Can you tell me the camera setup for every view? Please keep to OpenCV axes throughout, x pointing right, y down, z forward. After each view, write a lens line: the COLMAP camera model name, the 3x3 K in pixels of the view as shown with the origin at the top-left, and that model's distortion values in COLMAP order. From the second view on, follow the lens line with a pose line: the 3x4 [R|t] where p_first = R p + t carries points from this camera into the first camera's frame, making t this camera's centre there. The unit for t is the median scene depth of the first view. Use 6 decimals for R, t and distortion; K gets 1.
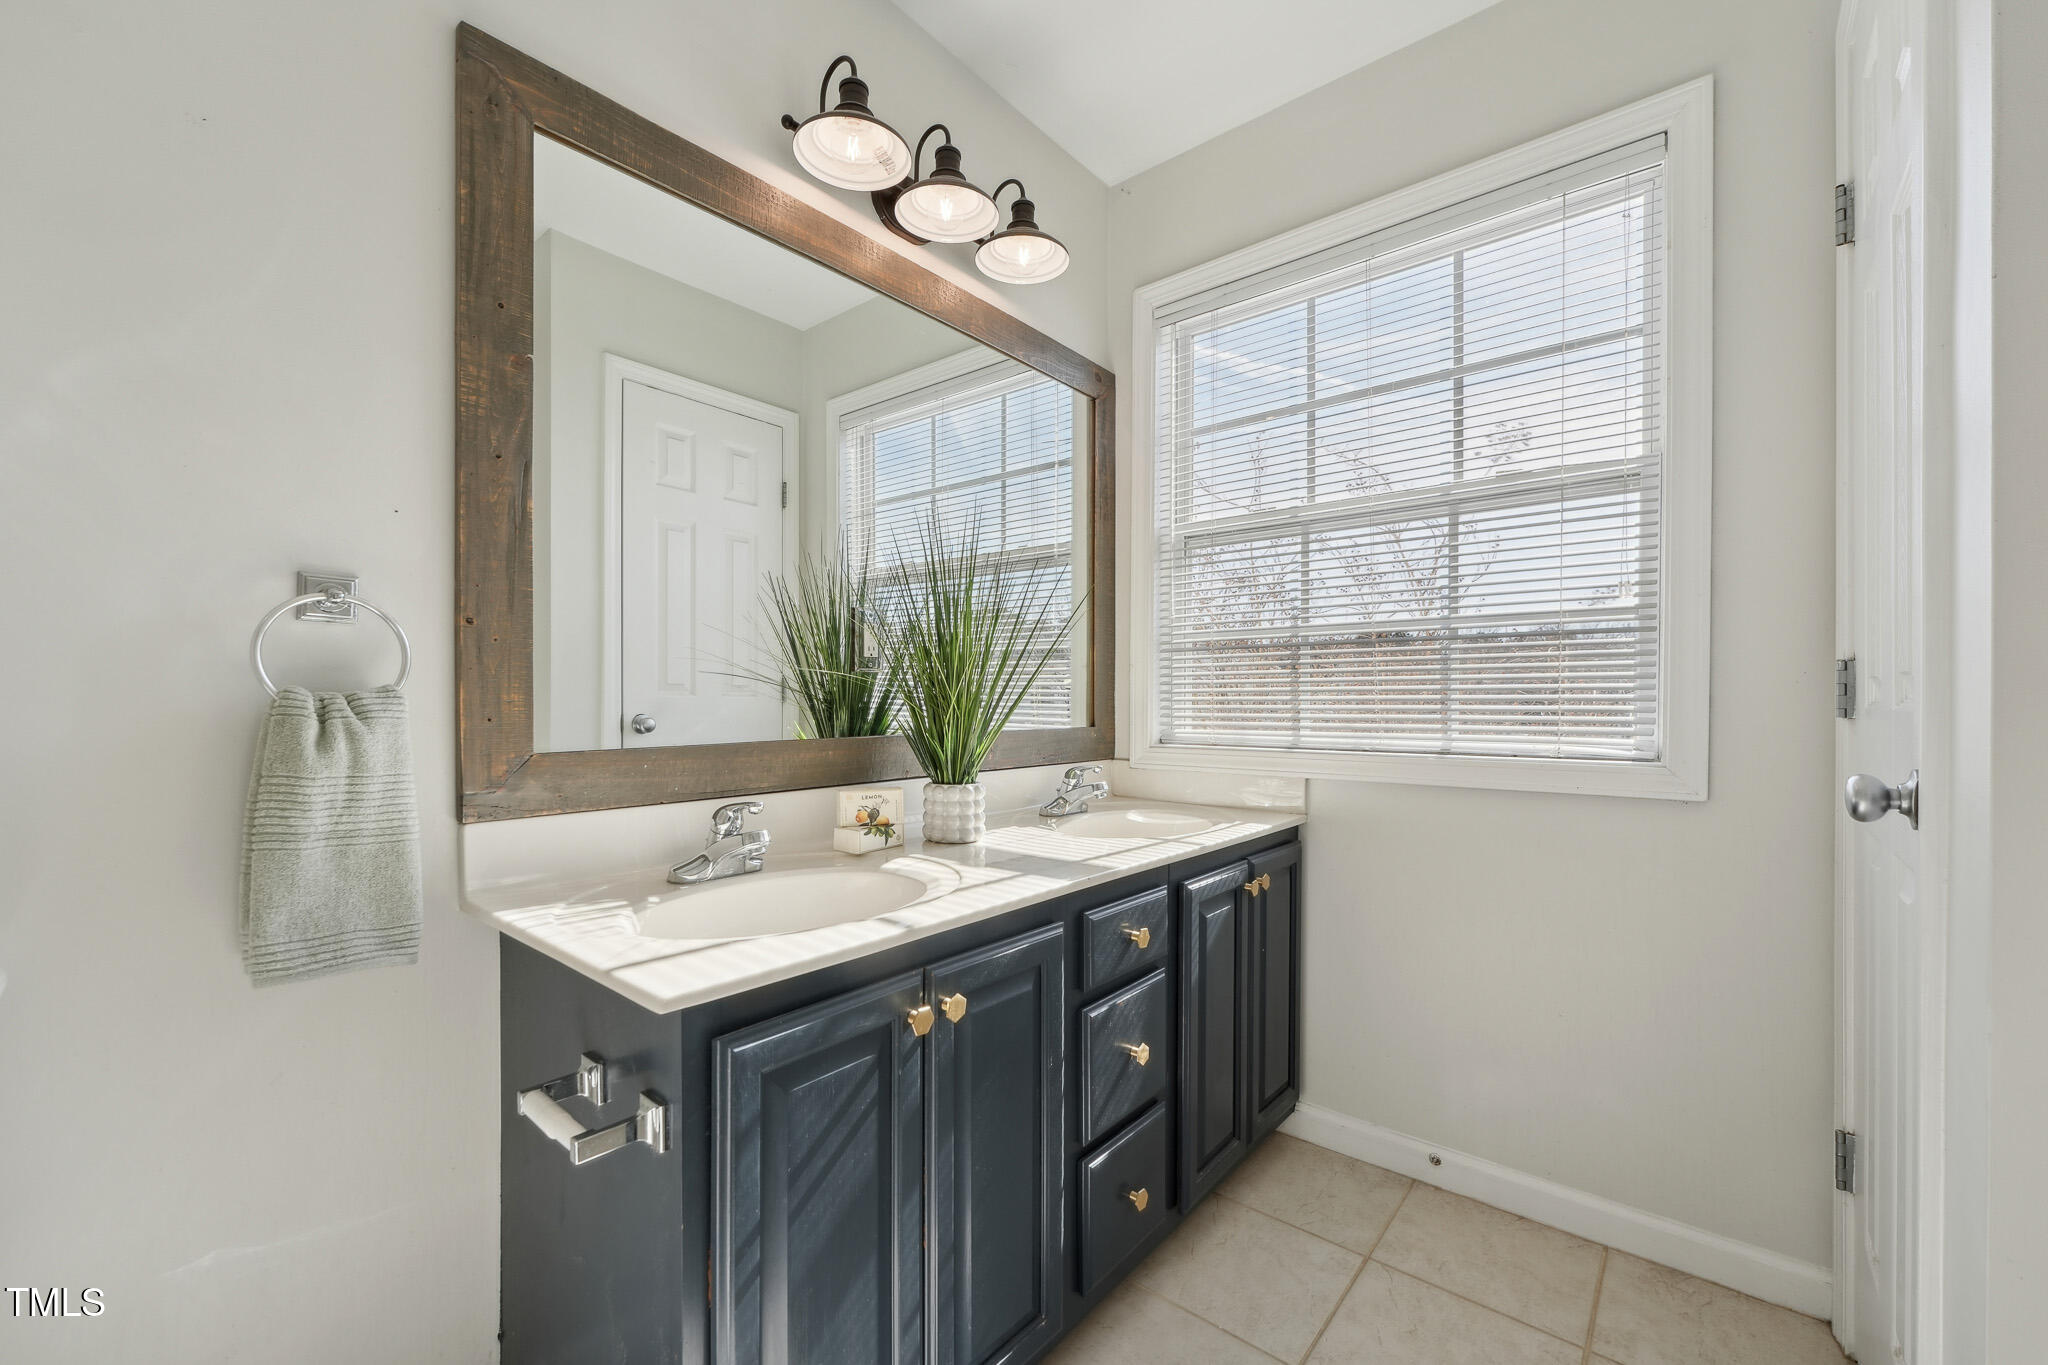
lens RADIAL K [[817.6, 0, 1020.0], [0, 817.6, 694.1], [0, 0, 1]] dist [0.000188, -0.000091]
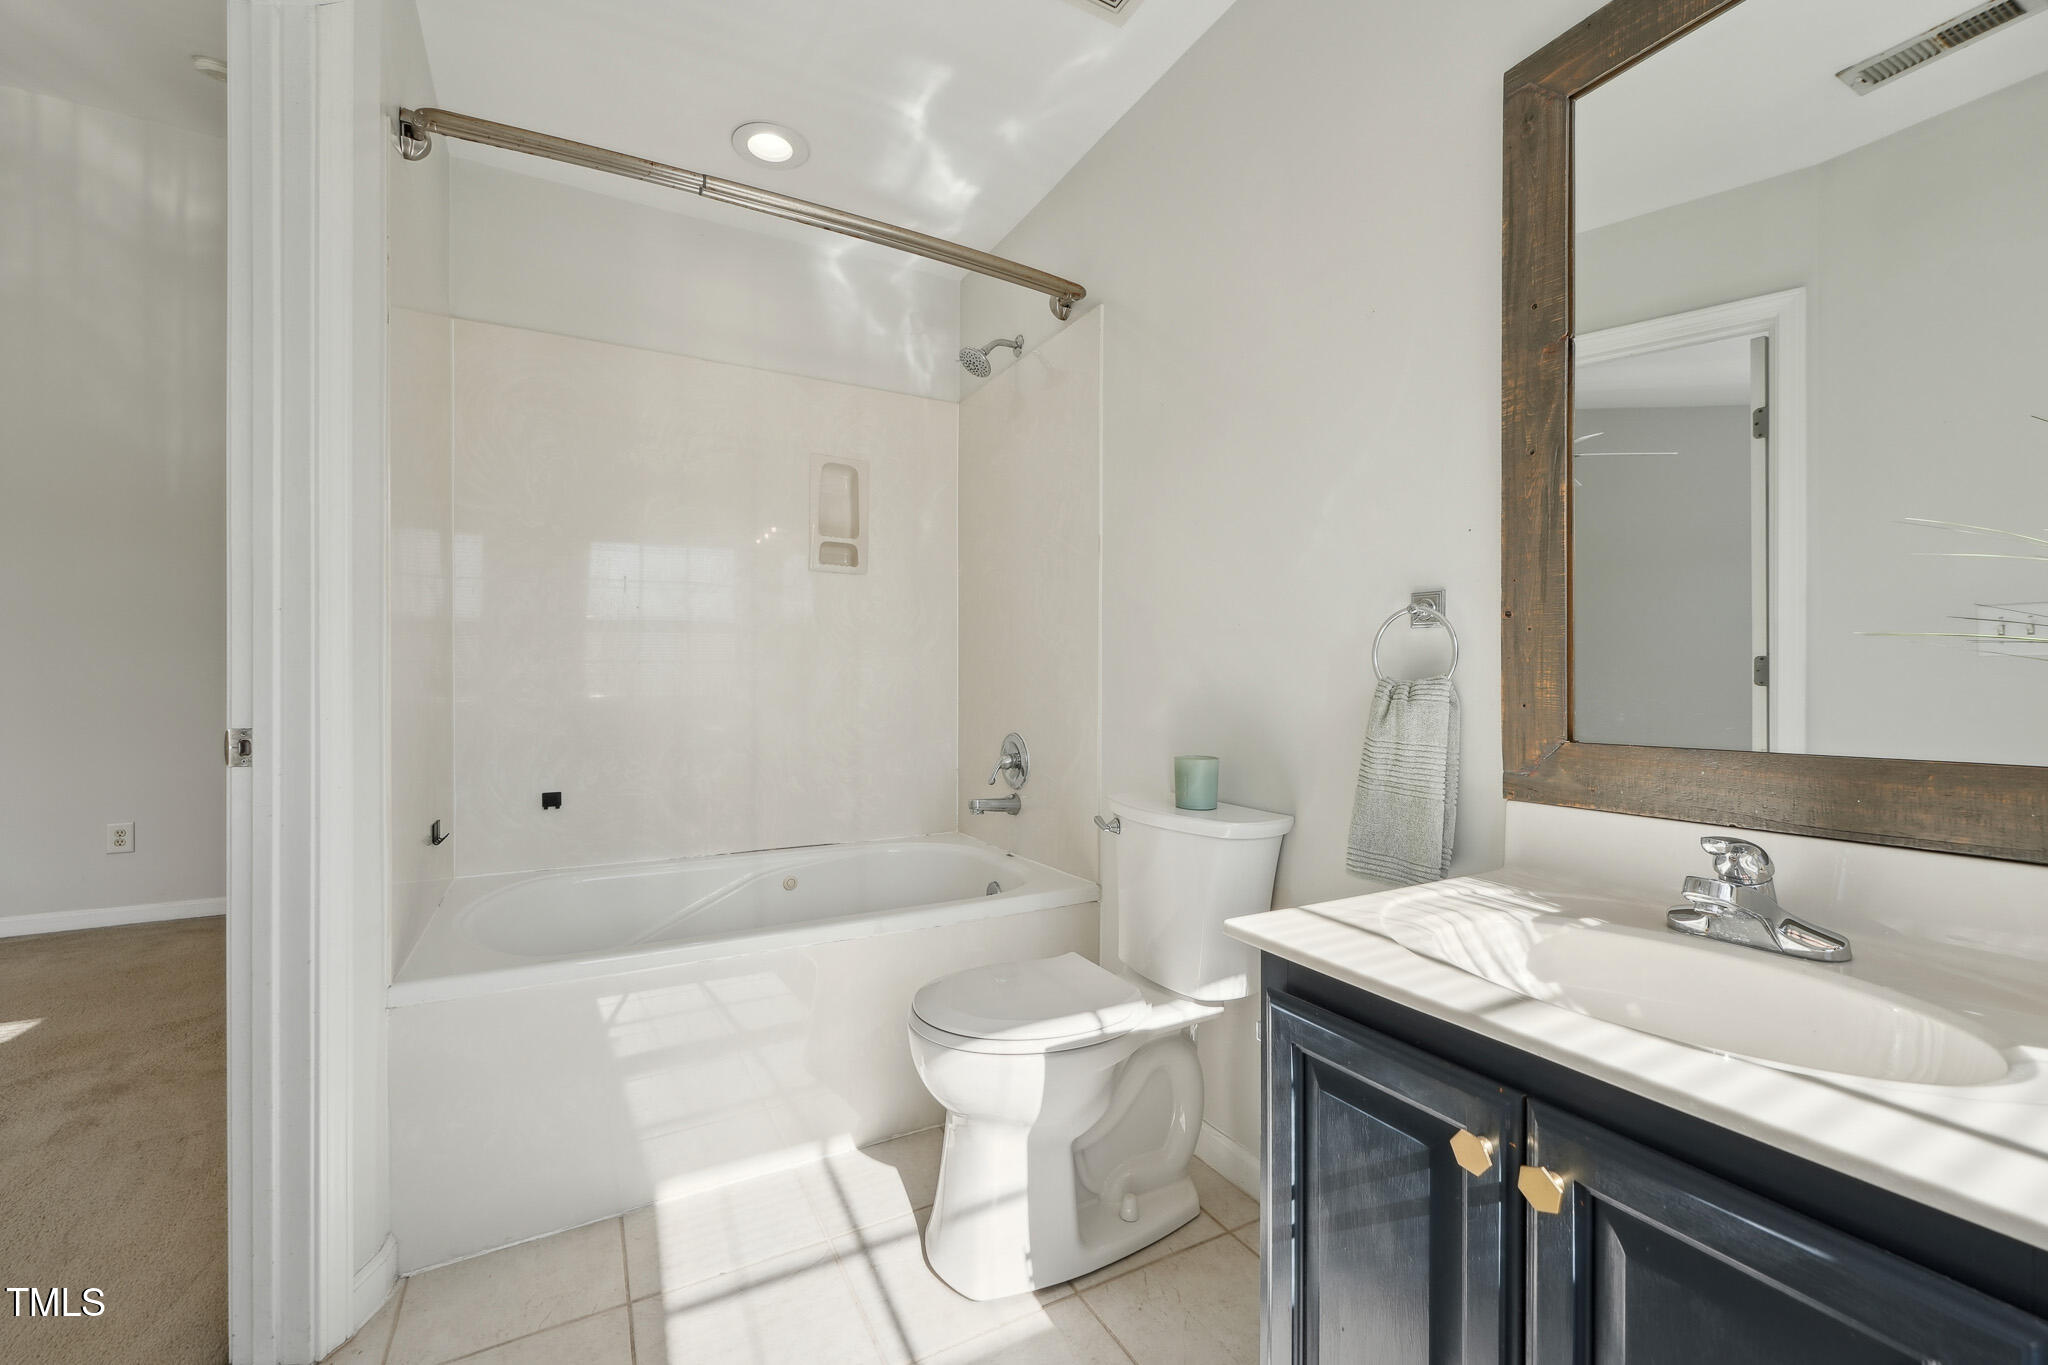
lens RADIAL K [[827.5, 0, 1024.0], [0, 827.5, 682.5], [0, 0, 1]] dist [-0.001870, -0.000207]
pose [[-0.368101, -0.005690, -0.929768, 0.579344], [-0.000932, 0.999983, -0.005751, 0.008584], [0.929785, -0.001251, -0.368100, 0.788007]]
